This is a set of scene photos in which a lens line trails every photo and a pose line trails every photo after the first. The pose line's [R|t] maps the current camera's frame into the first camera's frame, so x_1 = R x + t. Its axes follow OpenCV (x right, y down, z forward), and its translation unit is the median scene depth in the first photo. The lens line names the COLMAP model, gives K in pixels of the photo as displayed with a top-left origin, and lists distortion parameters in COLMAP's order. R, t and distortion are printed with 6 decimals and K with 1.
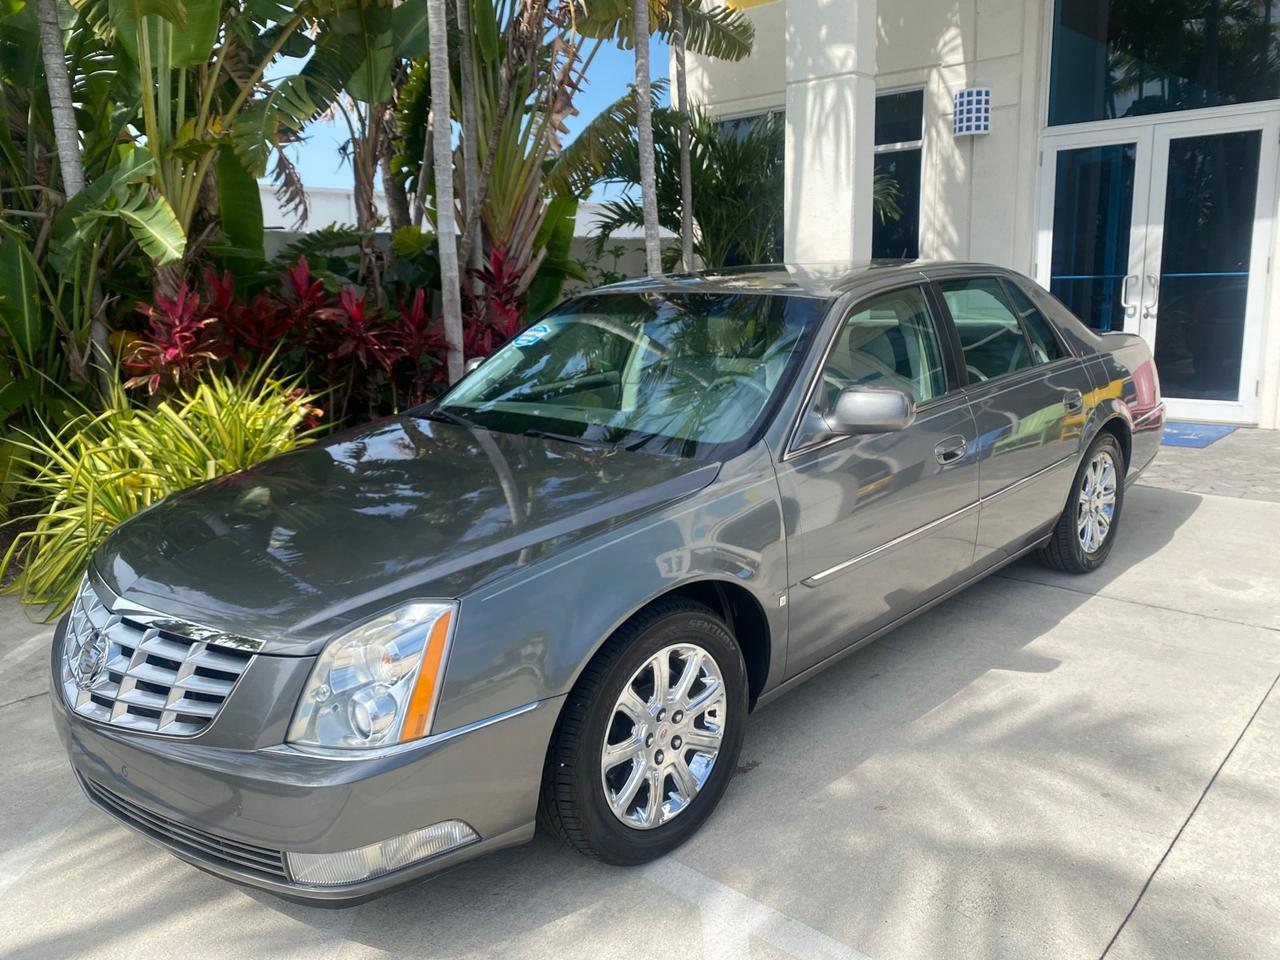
lens RADIAL K [[983.9, 0, 644.4], [0, 983.9, 478.2], [0, 0, 1]] dist [0.019921, -0.019168]
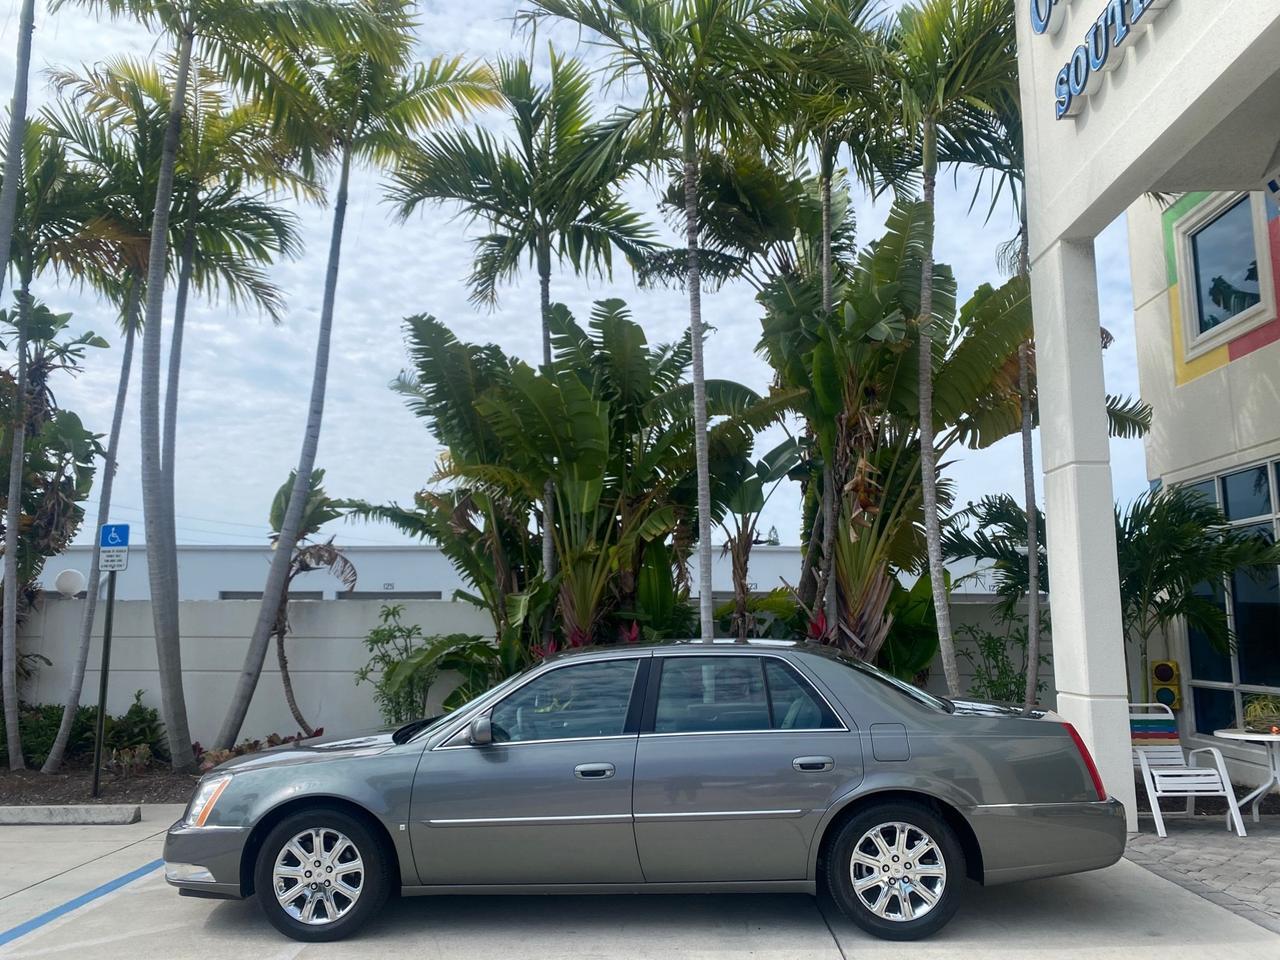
lens RADIAL K [[983.9, 0, 642.4], [0, 983.9, 472.3], [0, 0, 1]] dist [0.019921, -0.019168]
pose [[0.659526, -0.089359, -0.746352, 0.970154], [-0.170009, 0.949448, -0.263906, -0.049838], [0.732204, 0.300939, 0.610993, -0.002648]]
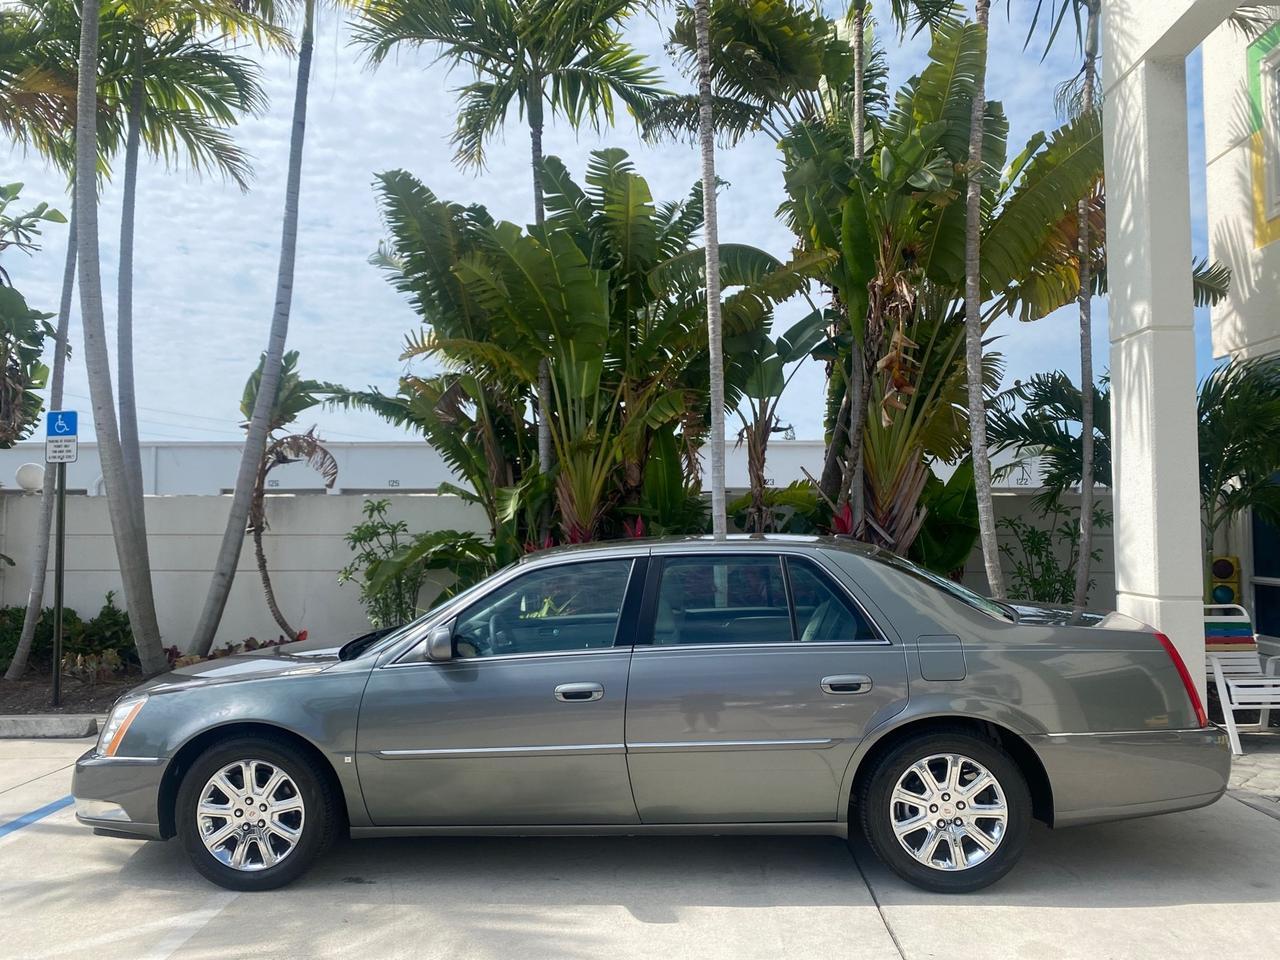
lens RADIAL K [[983.9, 0, 641.4], [0, 983.9, 473.4], [0, 0, 1]] dist [0.019921, -0.019168]
pose [[0.645864, -0.014752, -0.763310, 0.832817], [-0.168034, 0.972549, -0.160976, -0.071470], [0.744731, 0.232231, 0.625656, 0.141140]]
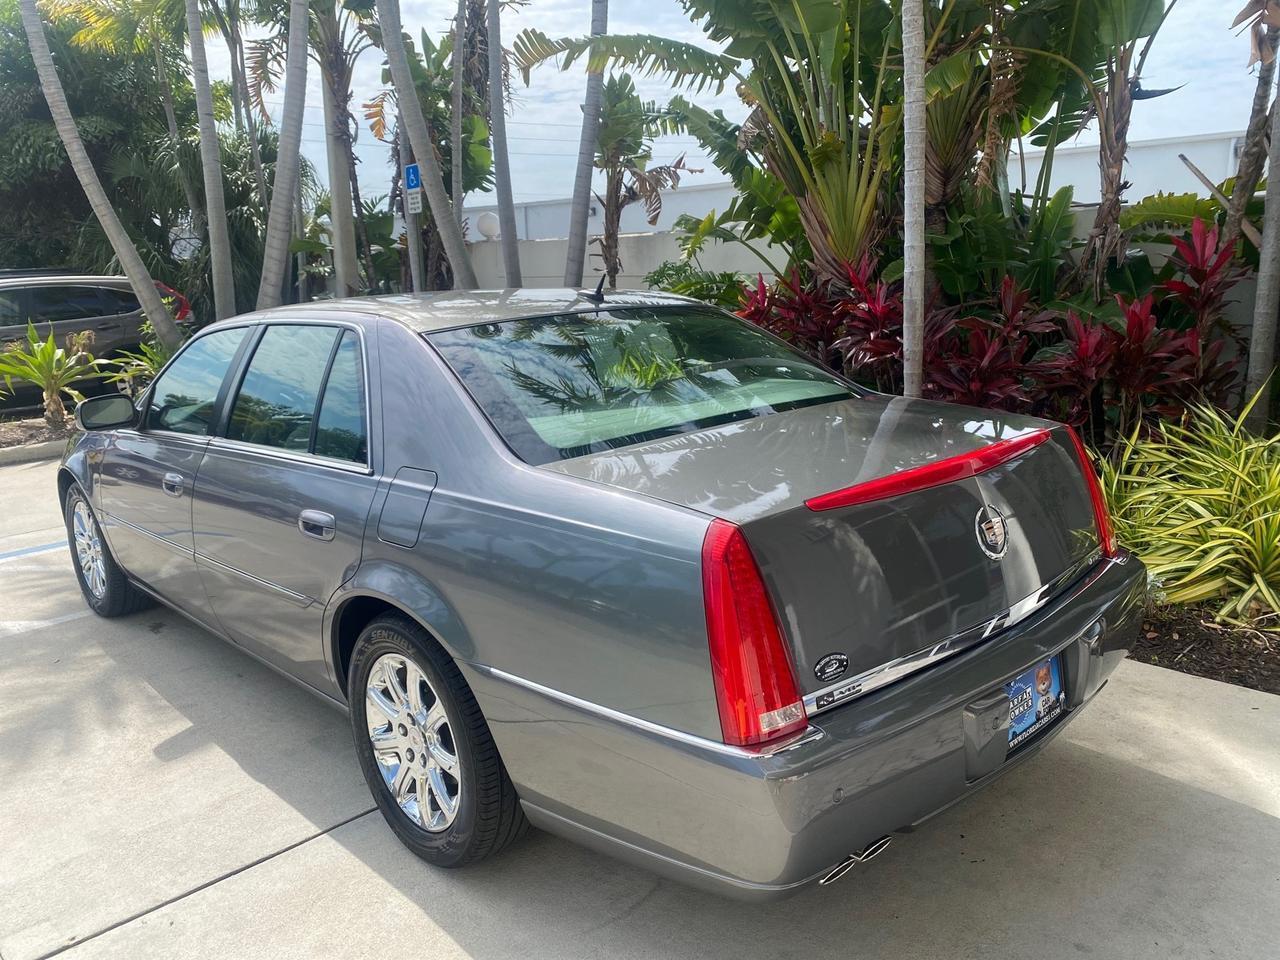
lens RADIAL K [[983.9, 0, 647.1], [0, 983.9, 470.3], [0, 0, 1]] dist [0.019921, -0.019168]
pose [[-0.050044, 0.231976, -0.971433, 0.832078], [-0.171748, 0.956164, 0.237177, -0.243043], [0.983869, 0.178711, -0.008009, 0.958718]]
